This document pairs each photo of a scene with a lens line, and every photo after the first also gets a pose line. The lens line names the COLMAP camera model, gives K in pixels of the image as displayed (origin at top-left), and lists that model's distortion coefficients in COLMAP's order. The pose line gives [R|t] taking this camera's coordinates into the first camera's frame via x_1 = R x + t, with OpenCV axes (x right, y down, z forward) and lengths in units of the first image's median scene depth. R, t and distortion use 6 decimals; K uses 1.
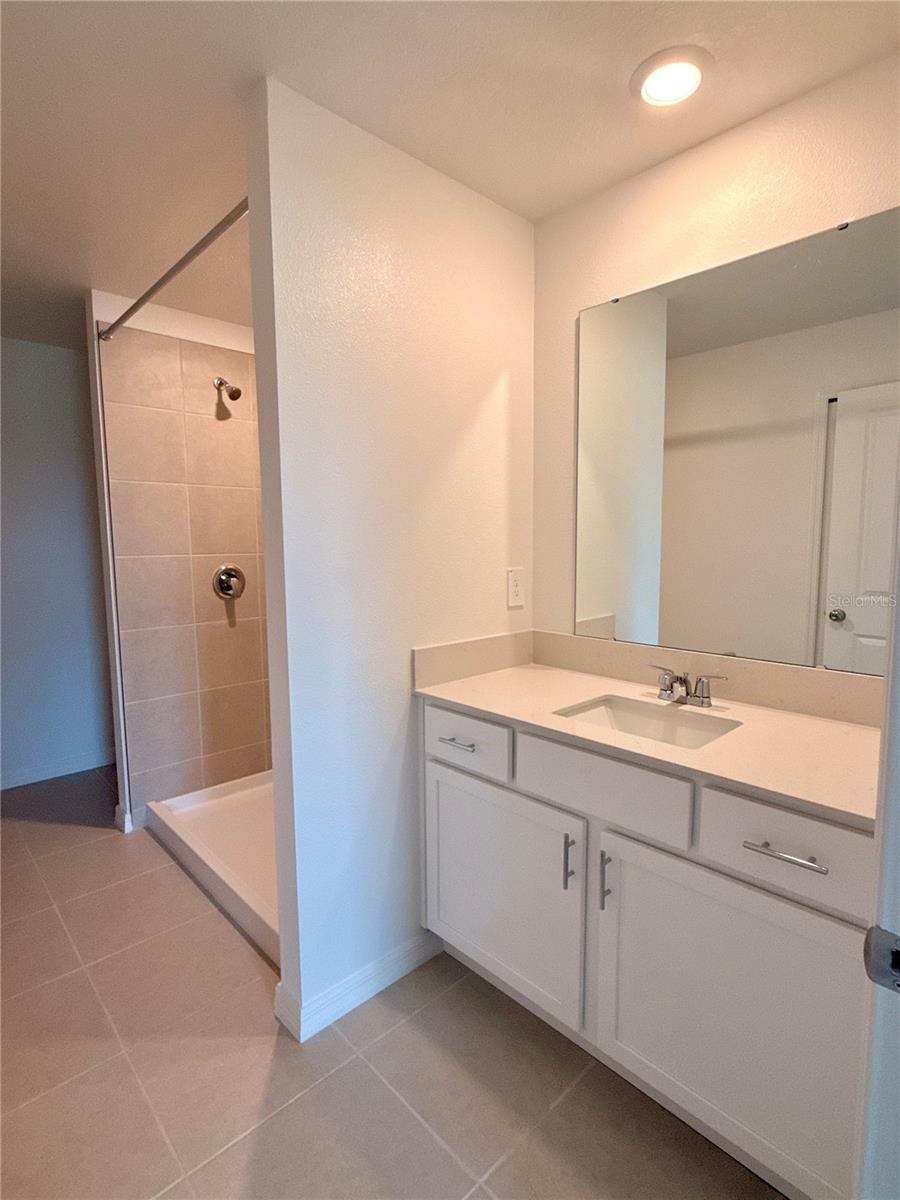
lens RADIAL K [[596.1, 0, 449.3], [0, 596.1, 601.6], [0, 0, 1]] dist [-0.000446, 0.000790]
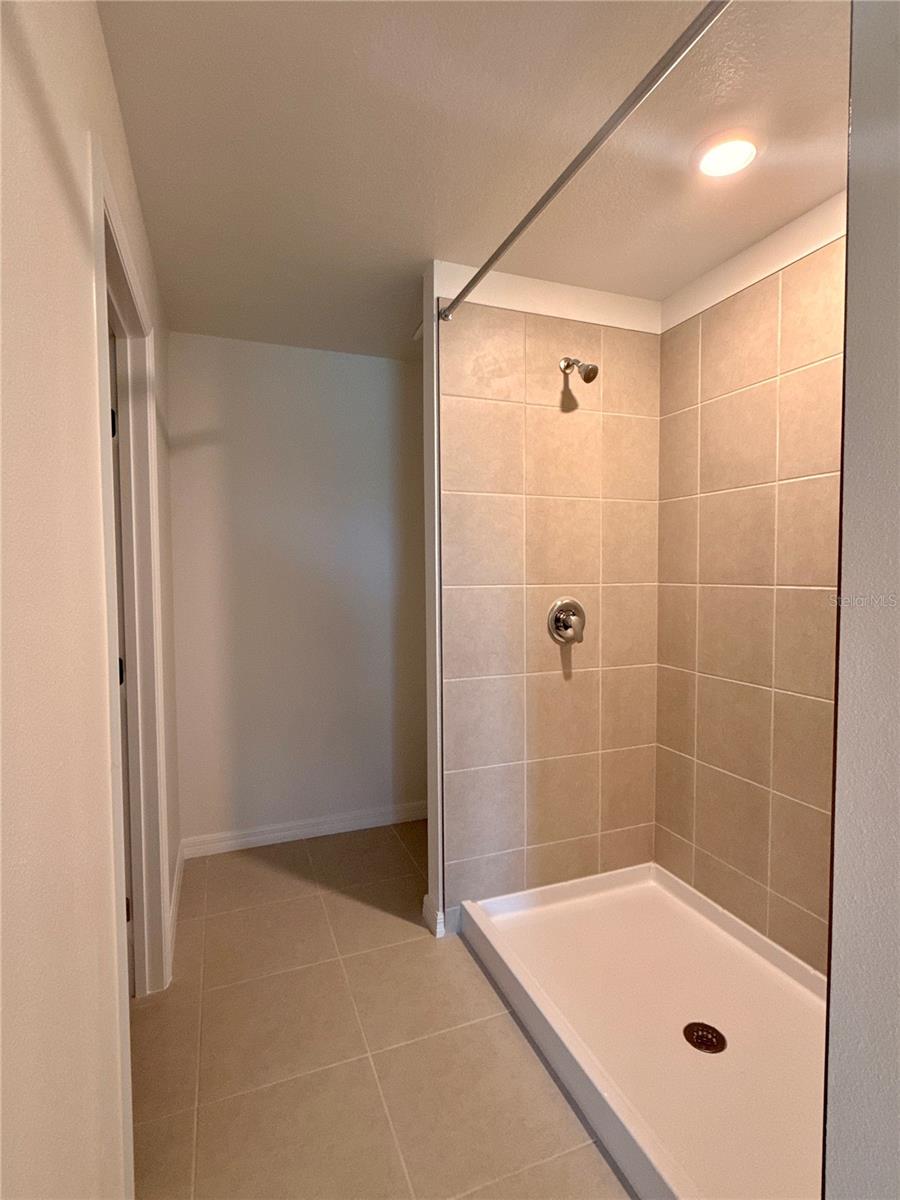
lens RADIAL K [[596.1, 0, 449.3], [0, 596.1, 598.7], [0, 0, 1]] dist [-0.000446, 0.000790]
pose [[0.927809, 0.026593, -0.372107, -0.238590], [-0.042336, 0.998518, -0.034200, -0.030402], [0.370646, 0.047485, 0.927559, 0.246434]]
